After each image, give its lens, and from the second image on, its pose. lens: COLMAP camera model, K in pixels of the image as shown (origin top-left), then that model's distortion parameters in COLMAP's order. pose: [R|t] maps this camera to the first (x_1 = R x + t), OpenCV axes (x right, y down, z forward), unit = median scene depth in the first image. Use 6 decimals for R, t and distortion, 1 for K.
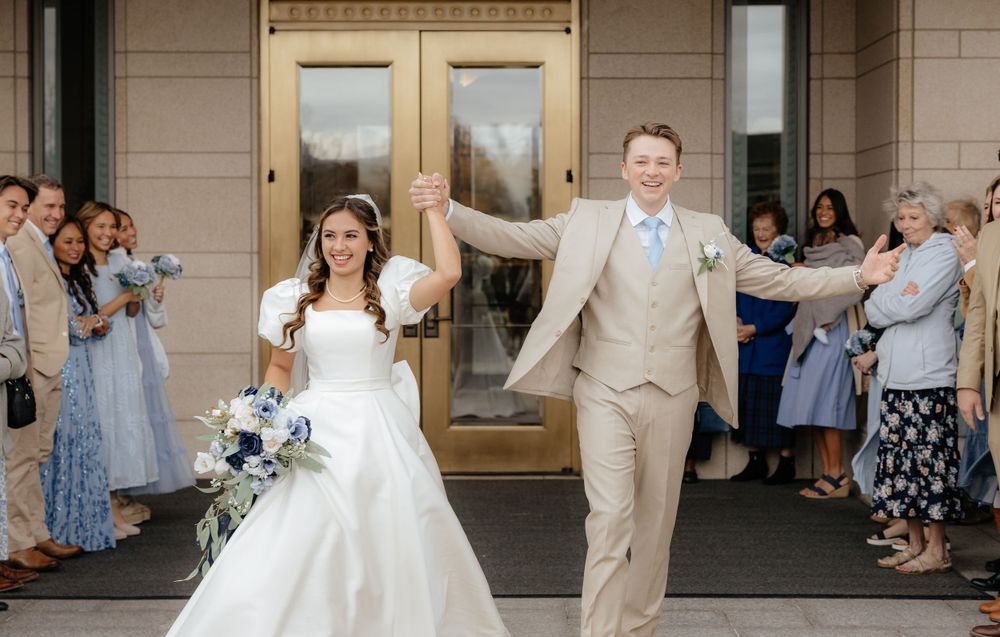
lens RADIAL K [[1742.5, 0, 500.3], [0, 1742.5, 317.4], [0, 0, 1]] dist [-0.019092, 0.000000]
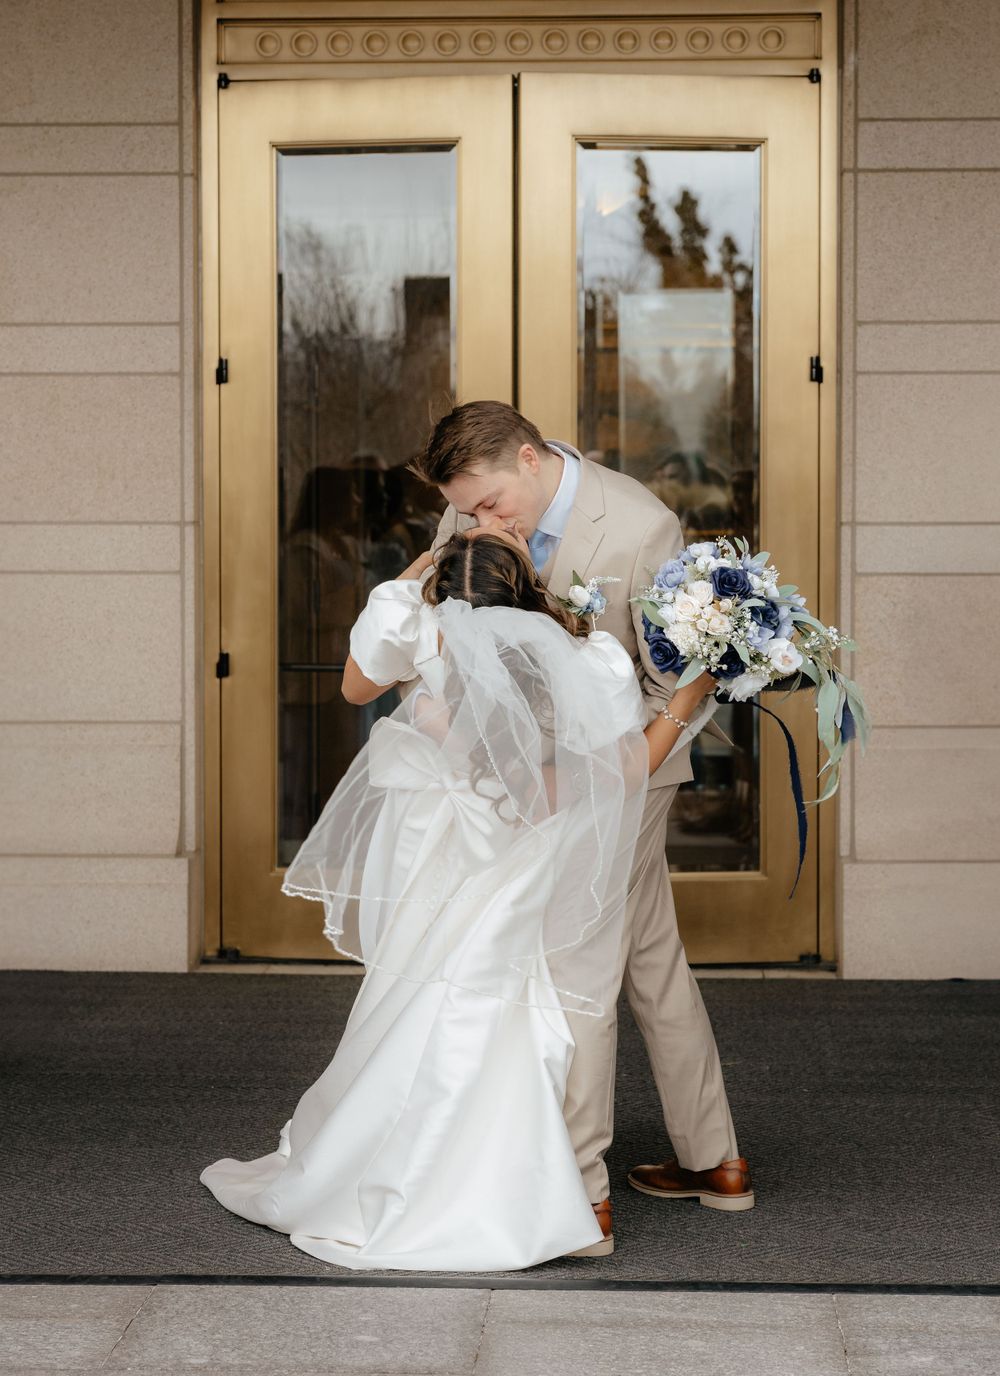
lens RADIAL K [[2818.3, 0, 495.6], [0, 2818.3, 684.2], [0, 0, 1]] dist [0.102733, 0.000000]
pose [[0.998199, 0.002567, -0.059932, -0.003141], [-0.002185, 0.999977, 0.006434, 0.003983], [0.059947, -0.006292, 0.998182, 0.188074]]
